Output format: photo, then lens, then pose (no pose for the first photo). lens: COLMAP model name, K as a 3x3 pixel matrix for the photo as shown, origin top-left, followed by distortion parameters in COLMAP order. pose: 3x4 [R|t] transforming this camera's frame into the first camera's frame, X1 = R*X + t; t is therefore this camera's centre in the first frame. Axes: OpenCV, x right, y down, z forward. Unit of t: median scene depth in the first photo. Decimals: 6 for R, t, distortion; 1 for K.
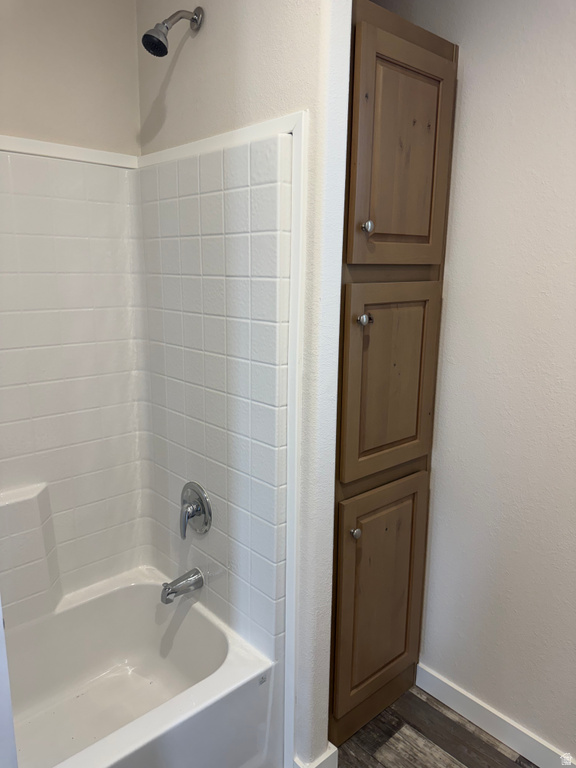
lens RADIAL K [[540.3, 0, 288.2], [0, 540.3, 385.2], [0, 0, 1]] dist [0.109174, -0.138383]
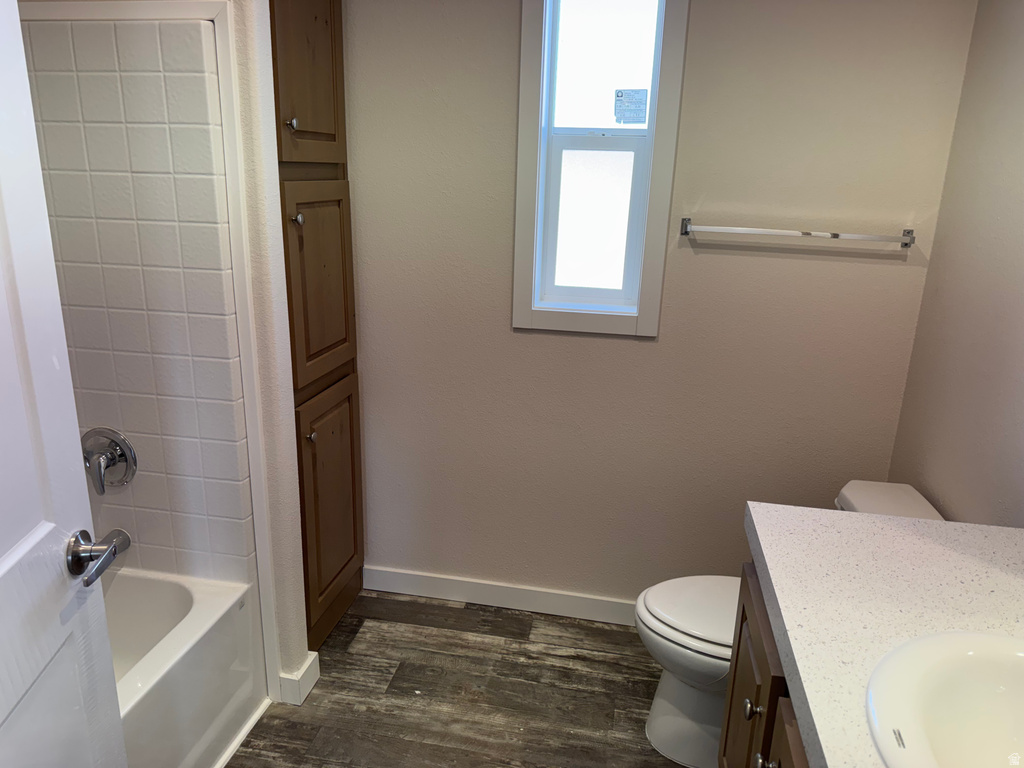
lens RADIAL K [[720.4, 0, 515.0], [0, 720.4, 385.5], [0, 0, 1]] dist [0.109174, -0.138383]
pose [[0.794483, -0.164907, 0.584467, -0.354270], [0.112005, 0.985704, 0.125864, 0.051889], [-0.596868, -0.034533, 0.801596, -0.298130]]
